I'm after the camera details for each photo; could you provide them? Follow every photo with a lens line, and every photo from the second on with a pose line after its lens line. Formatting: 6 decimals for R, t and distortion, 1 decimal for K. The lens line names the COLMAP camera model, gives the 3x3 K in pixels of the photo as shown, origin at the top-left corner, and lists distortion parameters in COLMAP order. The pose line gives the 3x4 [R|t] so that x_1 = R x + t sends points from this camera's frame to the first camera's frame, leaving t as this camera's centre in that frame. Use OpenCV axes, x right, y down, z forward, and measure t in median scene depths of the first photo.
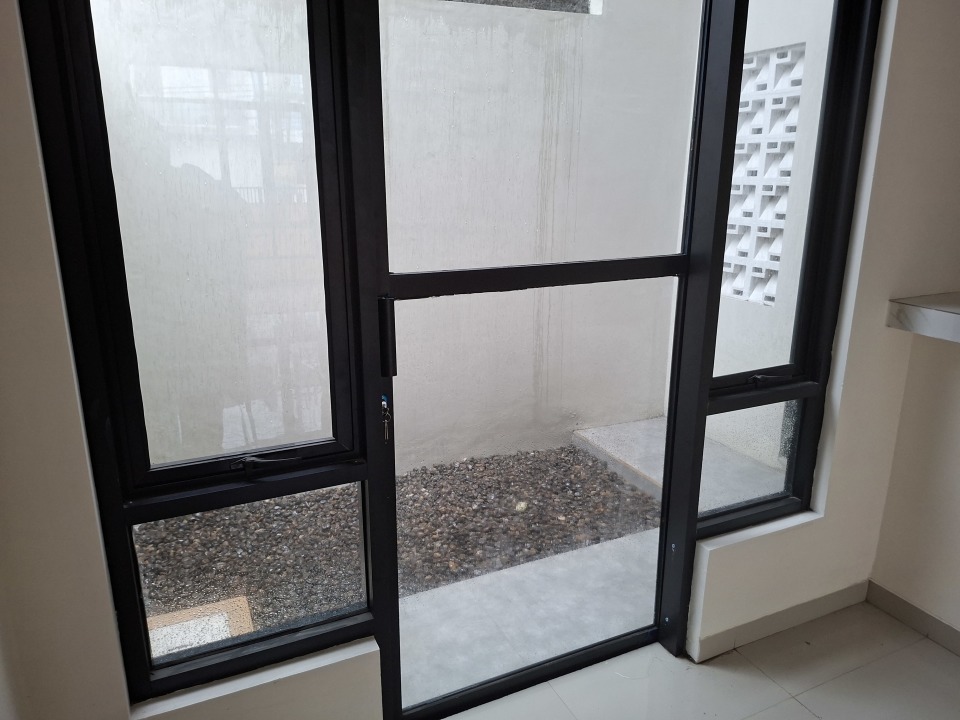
lens RADIAL K [[667.9, 0, 473.8], [0, 667.9, 354.7], [0, 0, 1]] dist [0.047716, -0.052883]
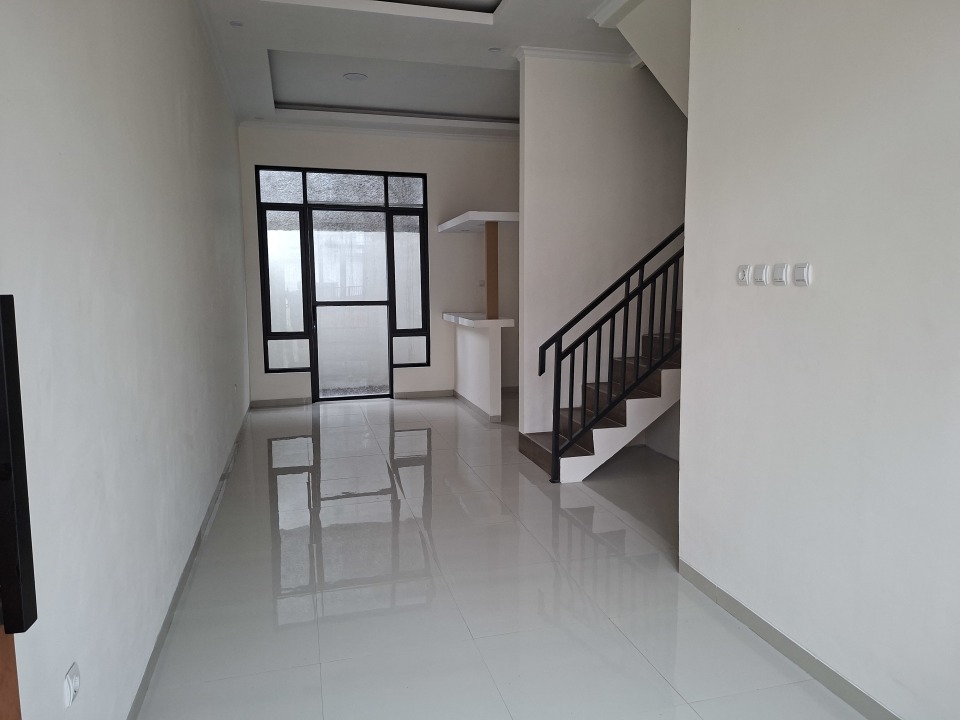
lens RADIAL K [[667.9, 0, 487.1], [0, 667.9, 362.0], [0, 0, 1]] dist [0.047716, -0.052883]
pose [[0.987253, 0.011220, -0.158763, 1.560758], [-0.035131, 0.988271, -0.148613, 0.834647], [0.155234, 0.152296, 0.976068, -2.976105]]
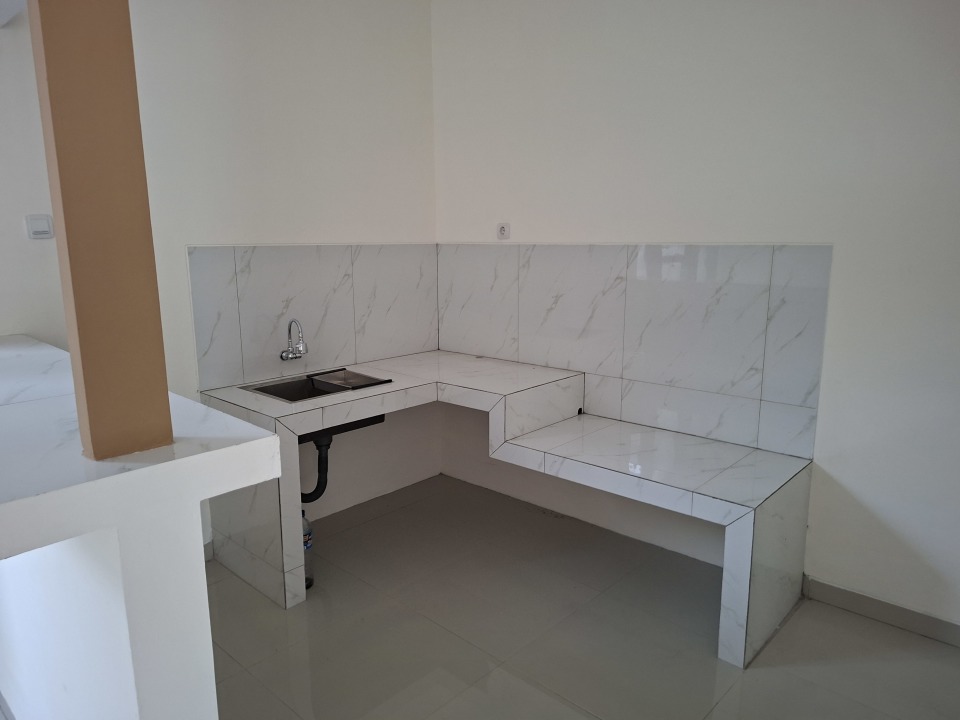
lens RADIAL K [[667.9, 0, 475.8], [0, 667.9, 368.9], [0, 0, 1]] dist [0.047716, -0.052883]
pose [[0.926765, -0.080794, 0.366850, 1.099620], [0.105329, 0.993311, -0.047327, 0.092108], [-0.360572, 0.082501, 0.929076, -0.258181]]
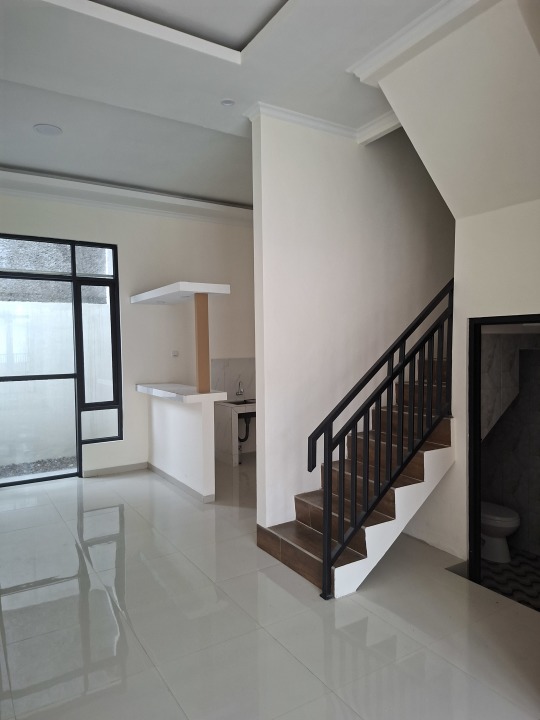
lens RADIAL K [[500.9, 0, 283.7], [0, 500.9, 364.4], [0, 0, 1]] dist [0.047716, -0.052883]
pose [[0.989506, -0.021560, 0.142875, 1.080928], [0.053304, 0.973529, -0.222262, 0.536313], [-0.134301, 0.227545, 0.964462, -2.124685]]
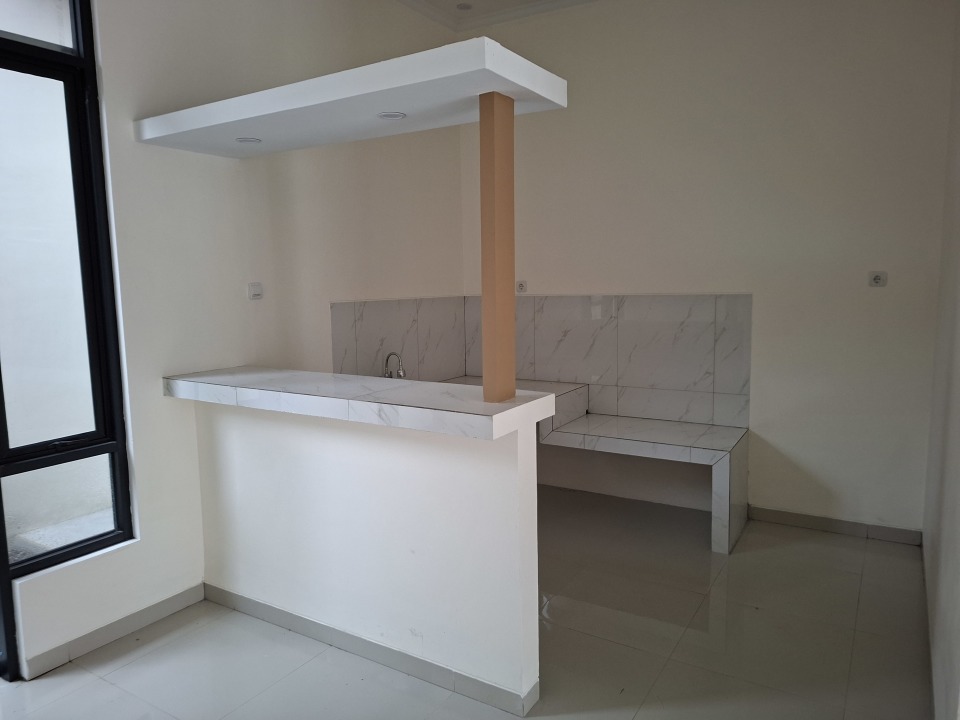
lens RADIAL K [[667.9, 0, 481.7], [0, 667.9, 357.6], [0, 0, 1]] dist [0.047716, -0.052883]
pose [[0.834555, -0.081239, 0.544901, 0.403376], [0.163792, 0.980932, -0.104613, 0.142004], [-0.526013, 0.176556, 0.831949, -0.577321]]
